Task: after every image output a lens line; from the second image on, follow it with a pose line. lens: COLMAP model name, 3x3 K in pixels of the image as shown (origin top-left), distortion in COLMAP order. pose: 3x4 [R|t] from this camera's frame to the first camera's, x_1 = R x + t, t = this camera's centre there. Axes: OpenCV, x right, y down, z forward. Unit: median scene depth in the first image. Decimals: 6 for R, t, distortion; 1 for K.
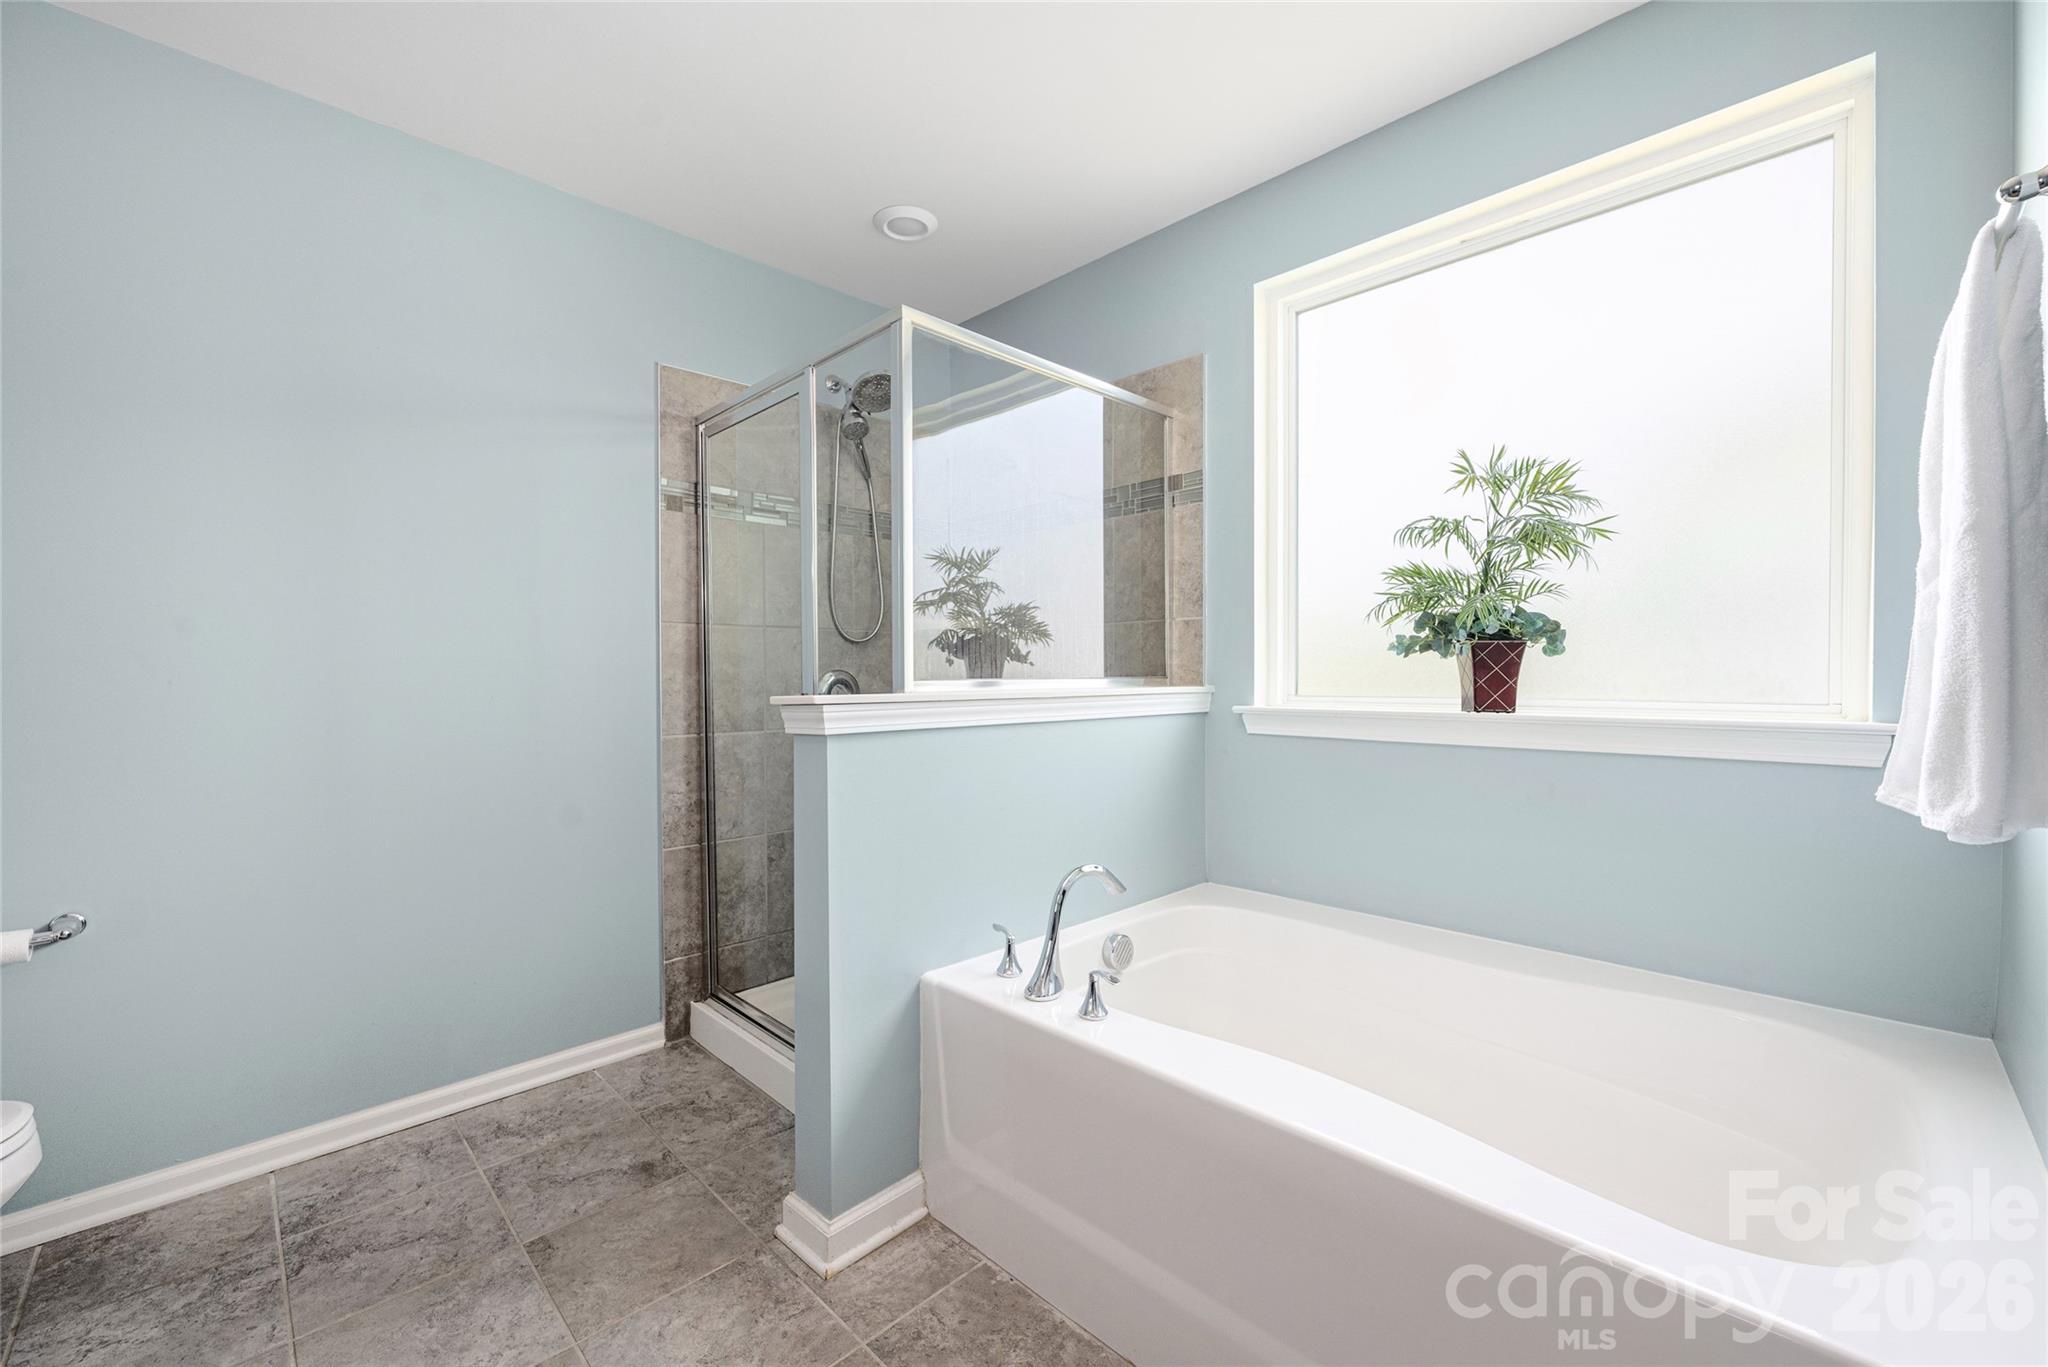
lens RADIAL K [[828.0, 0, 1024.0], [0, 828.0, 683.5], [0, 0, 1]] dist [-0.002089, -0.000080]
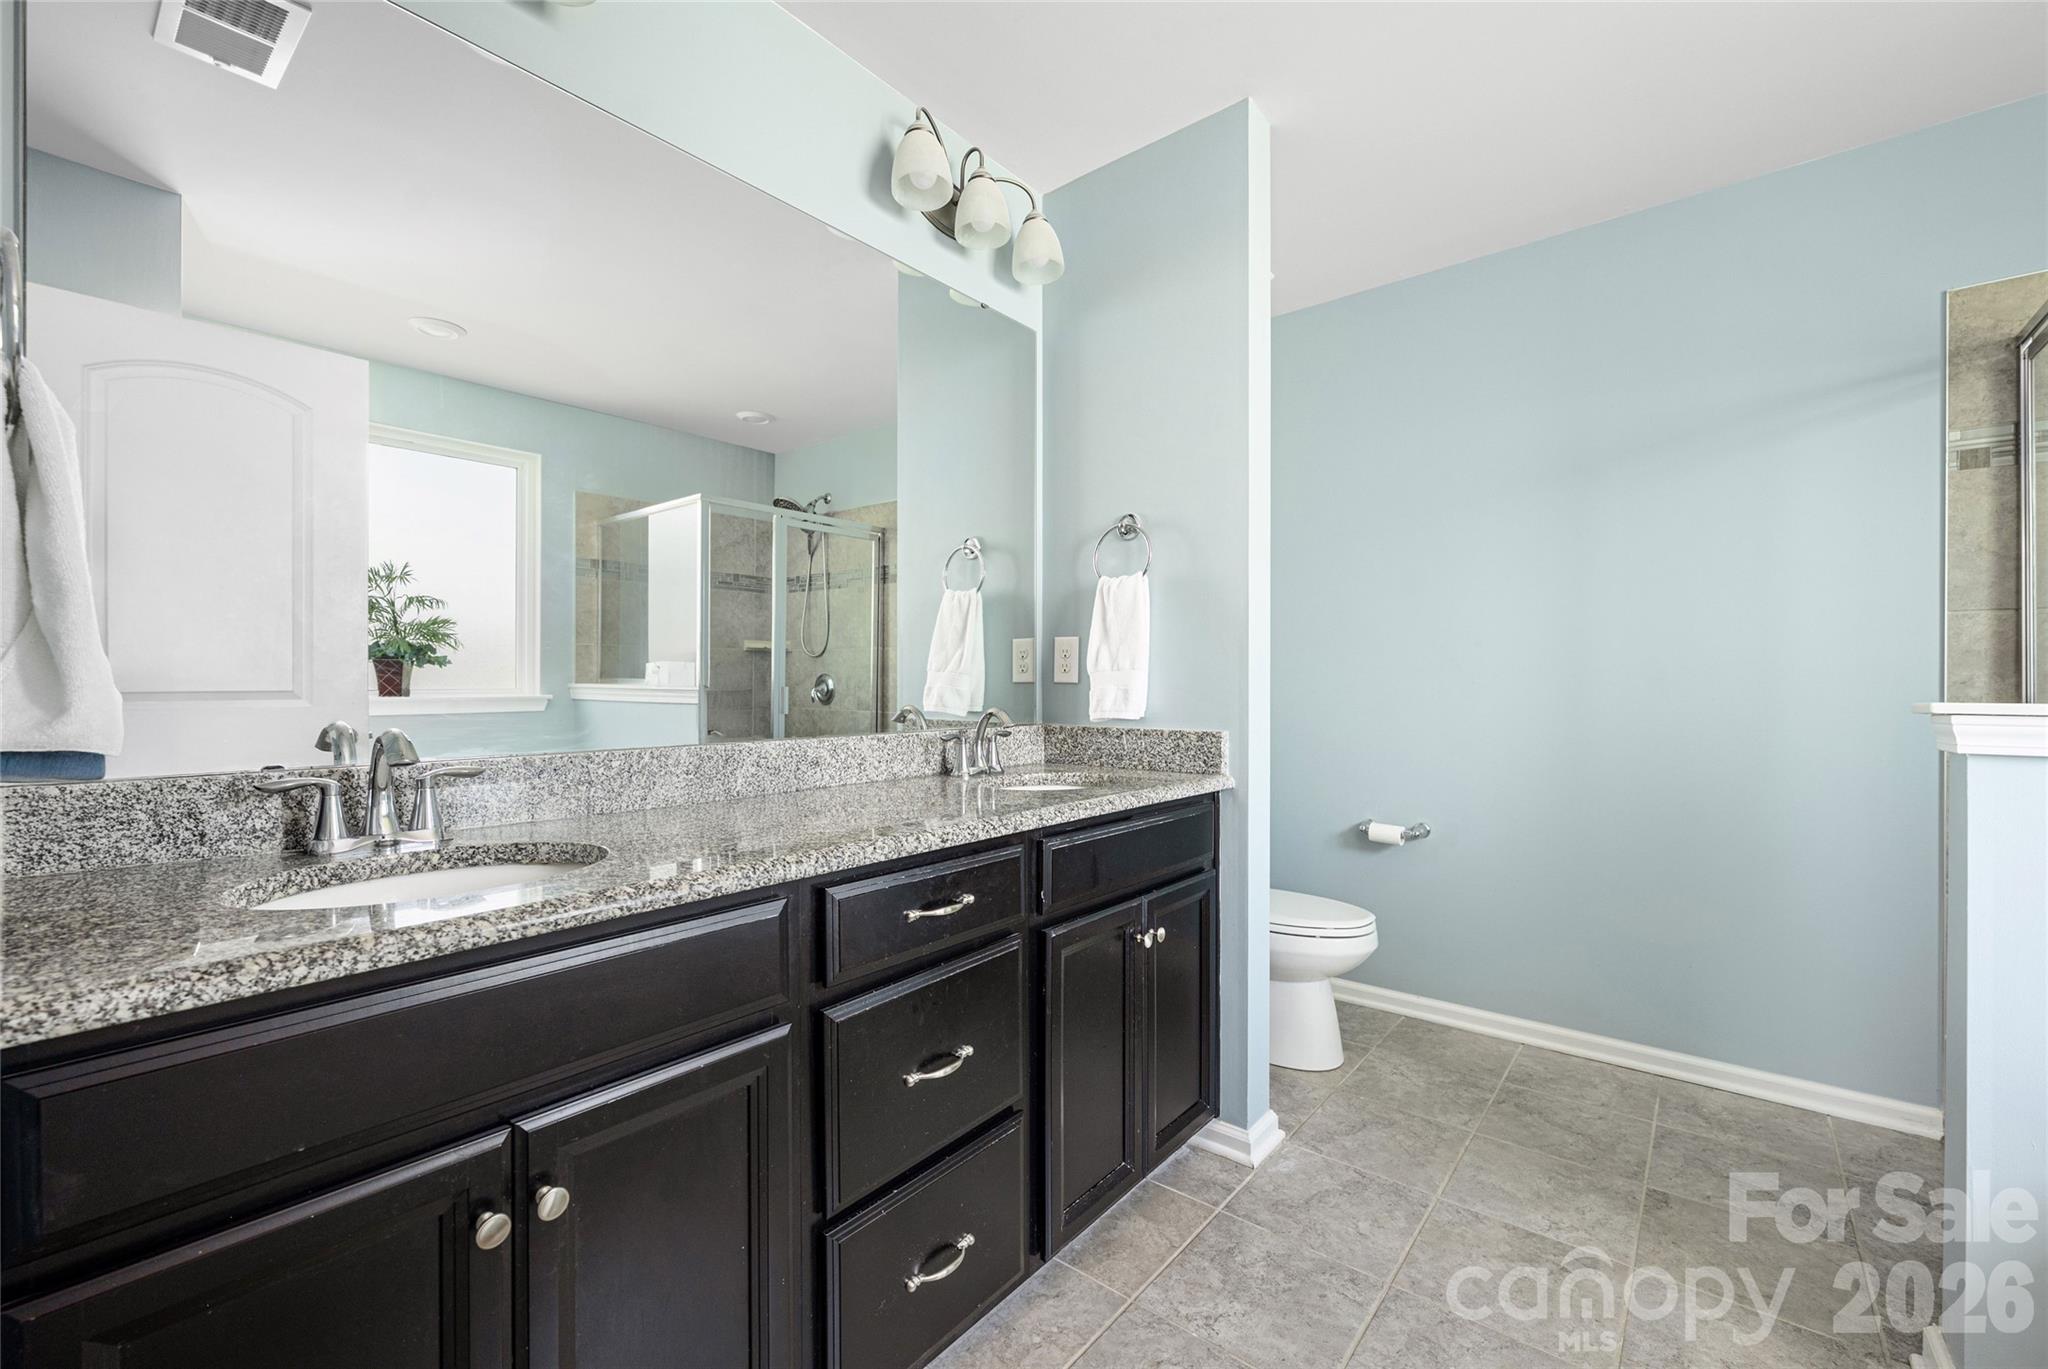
lens RADIAL K [[843.4, 0, 1005.0], [0, 843.4, 671.8], [0, 0, 1]] dist [-0.000547, -0.000096]
pose [[0.101875, 0.002901, -0.994793, 0.382970], [-0.018358, 0.999831, 0.001036, 0.000205], [0.994628, 0.018157, 0.101912, 0.011018]]
